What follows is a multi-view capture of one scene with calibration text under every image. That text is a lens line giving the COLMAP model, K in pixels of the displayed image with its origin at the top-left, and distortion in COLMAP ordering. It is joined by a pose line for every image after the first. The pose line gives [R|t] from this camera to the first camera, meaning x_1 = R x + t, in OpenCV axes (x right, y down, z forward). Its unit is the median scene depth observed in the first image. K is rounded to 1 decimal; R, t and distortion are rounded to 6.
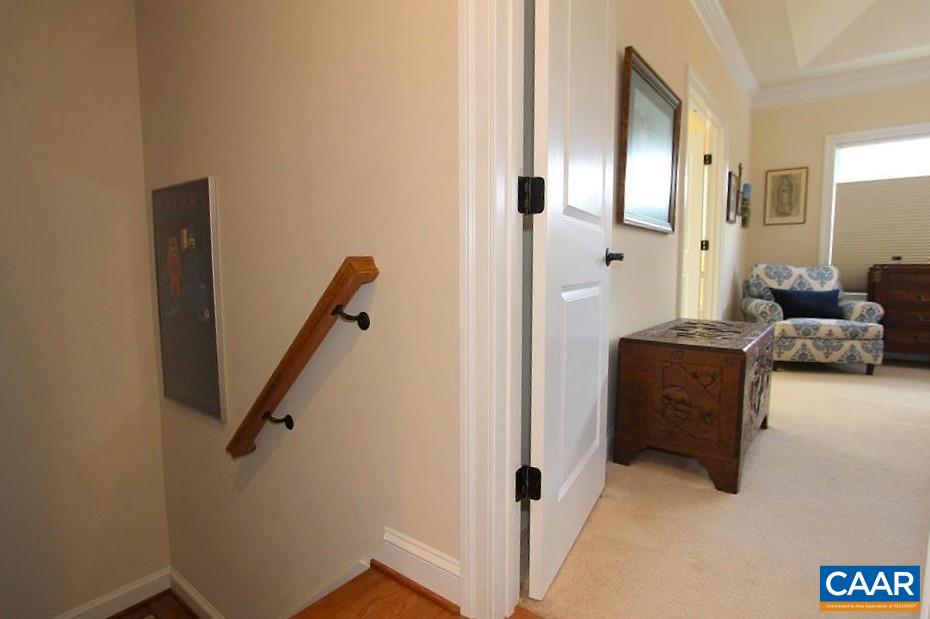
lens RADIAL K [[471.5, 0, 465.0], [0, 471.5, 309.5], [0, 0, 1]] dist [-0.013078, -0.000673]
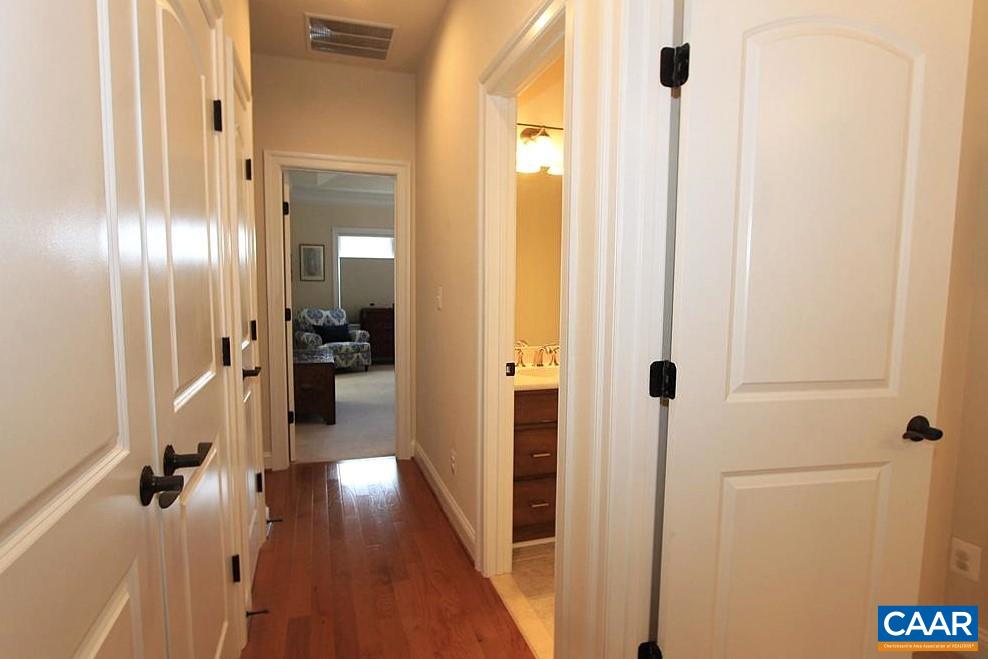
lens RADIAL K [[520.4, 0, 494.0], [0, 520.4, 329.5], [0, 0, 1]] dist [-0.002013, -0.000159]
pose [[0.543054, -0.059273, 0.837603, -0.495414], [0.064875, 0.997486, 0.028526, -0.041855], [-0.837188, 0.038848, 0.545534, -0.474318]]
